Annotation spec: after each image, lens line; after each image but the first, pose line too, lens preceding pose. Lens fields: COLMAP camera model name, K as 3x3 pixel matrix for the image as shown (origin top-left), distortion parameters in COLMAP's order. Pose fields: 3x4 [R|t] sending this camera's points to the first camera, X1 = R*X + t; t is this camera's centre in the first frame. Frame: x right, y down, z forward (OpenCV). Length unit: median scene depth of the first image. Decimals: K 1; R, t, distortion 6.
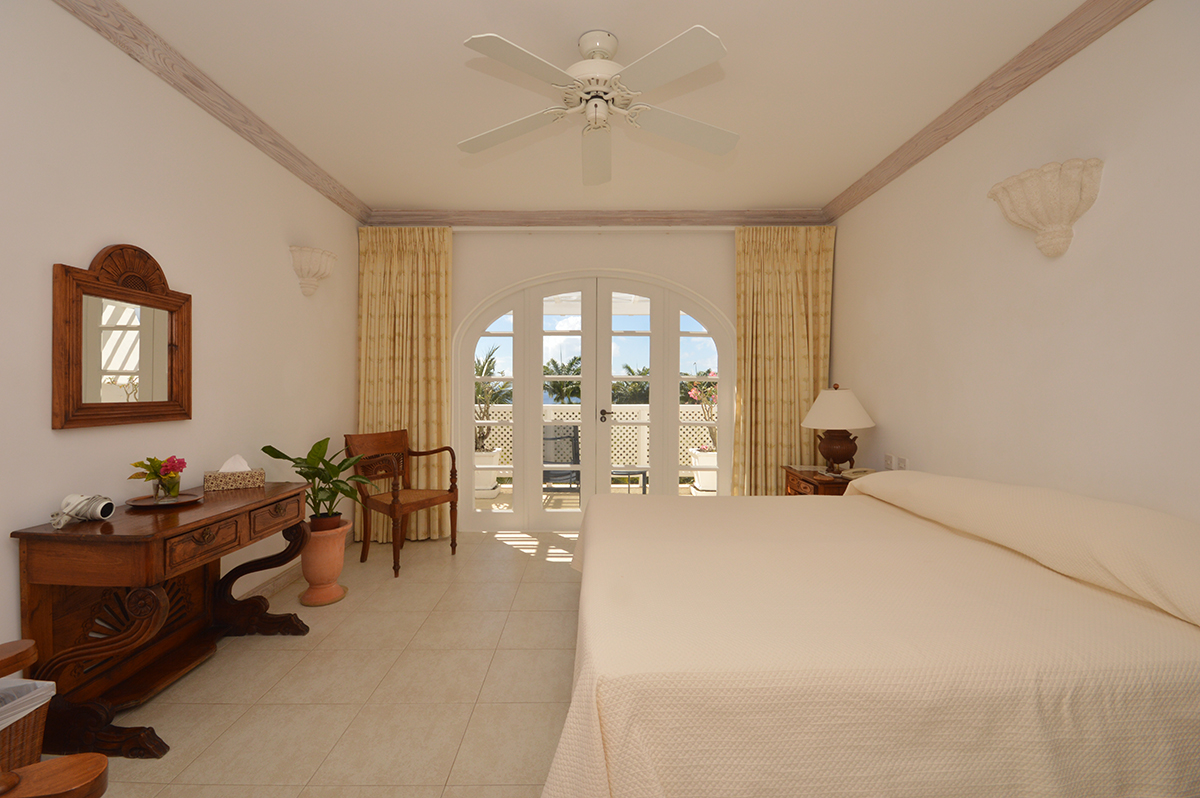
lens RADIAL K [[531.4, 0, 597.1], [0, 531.4, 390.8], [0, 0, 1]] dist [-0.010287, -0.003329]
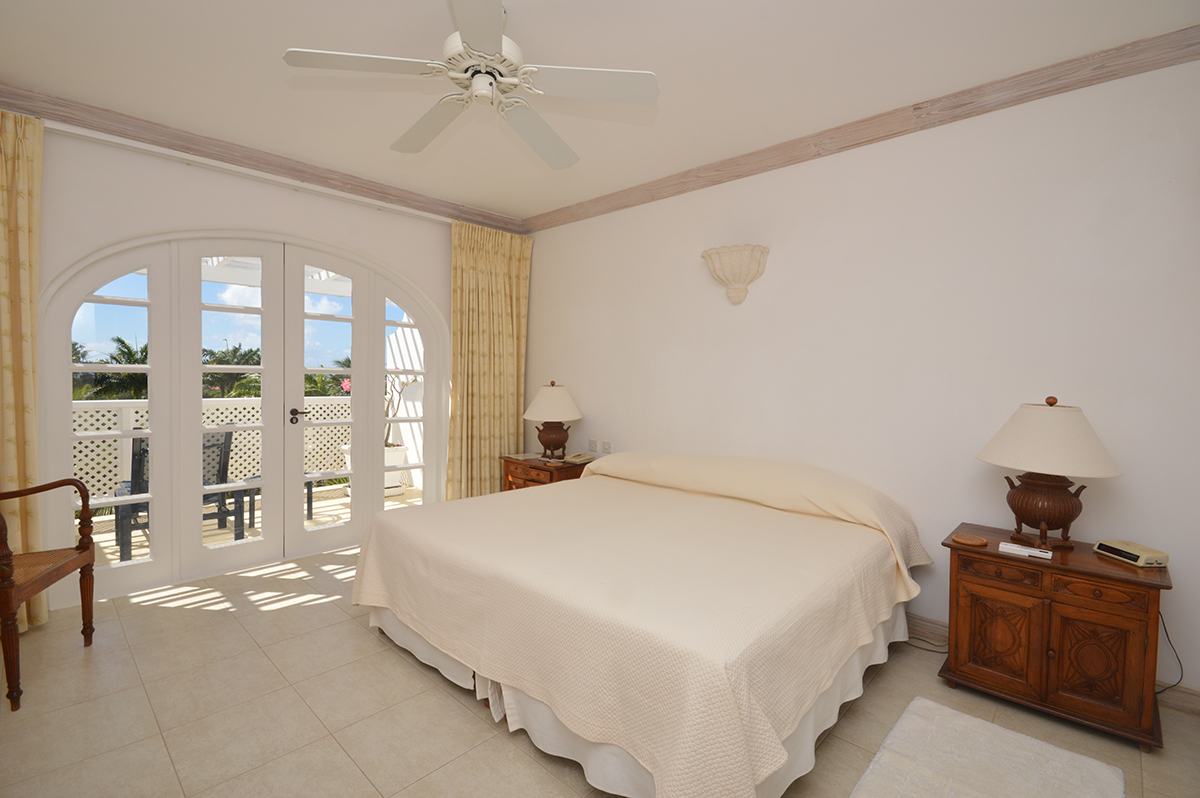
lens RADIAL K [[531.4, 0, 596.6], [0, 531.4, 386.8], [0, 0, 1]] dist [-0.010287, -0.003329]
pose [[0.690931, -0.004733, 0.722905, -0.270257], [-0.013551, 0.999718, 0.019497, -0.021152], [-0.722794, -0.023267, 0.690672, 0.117866]]
